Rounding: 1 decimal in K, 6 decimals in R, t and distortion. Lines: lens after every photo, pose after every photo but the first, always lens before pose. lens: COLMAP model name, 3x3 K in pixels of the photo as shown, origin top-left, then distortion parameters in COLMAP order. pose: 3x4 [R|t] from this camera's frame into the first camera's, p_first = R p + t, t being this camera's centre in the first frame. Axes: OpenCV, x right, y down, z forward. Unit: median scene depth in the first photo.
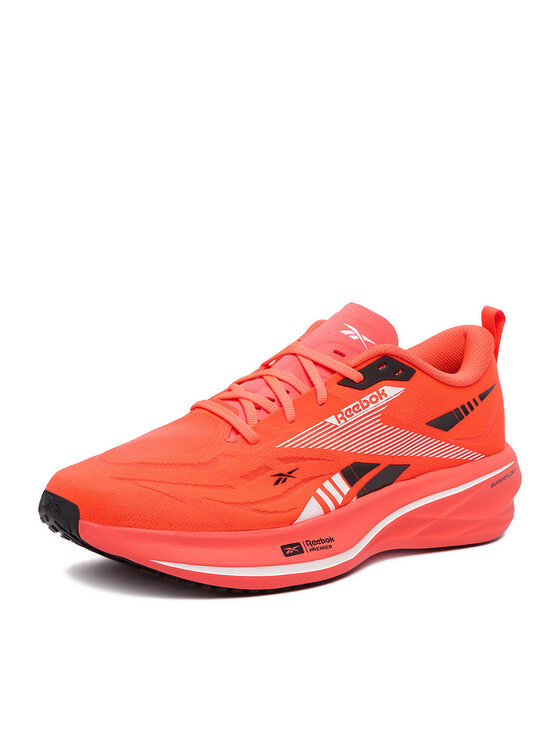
lens RADIAL K [[1364.5, 0, 280.0], [0, 1364.5, 373.0], [0, 0, 1]] dist [0.034416, 0.027236]
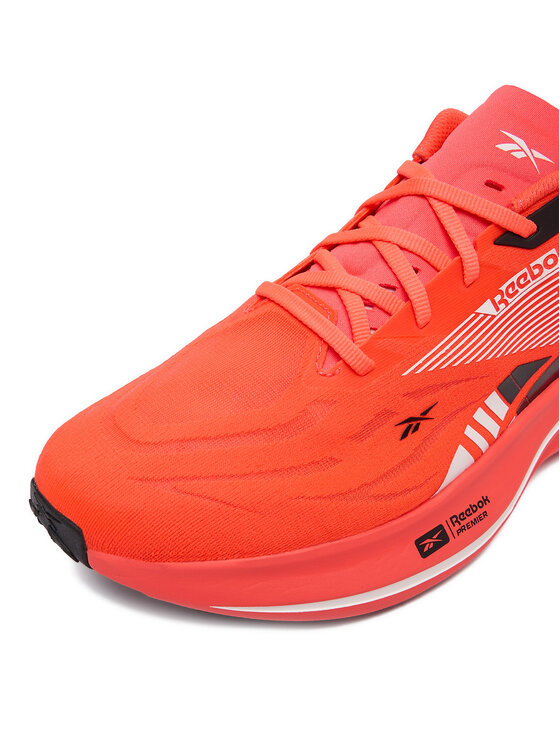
lens RADIAL K [[704.4, 0, 245.4], [0, 704.4, 373.8], [0, 0, 1]] dist [-0.040614, 0.004276]
pose [[0.994245, -0.037754, -0.100257, -0.039788], [0.077476, 0.899730, 0.429515, -0.083509], [0.073988, -0.434811, 0.897477, 0.697943]]
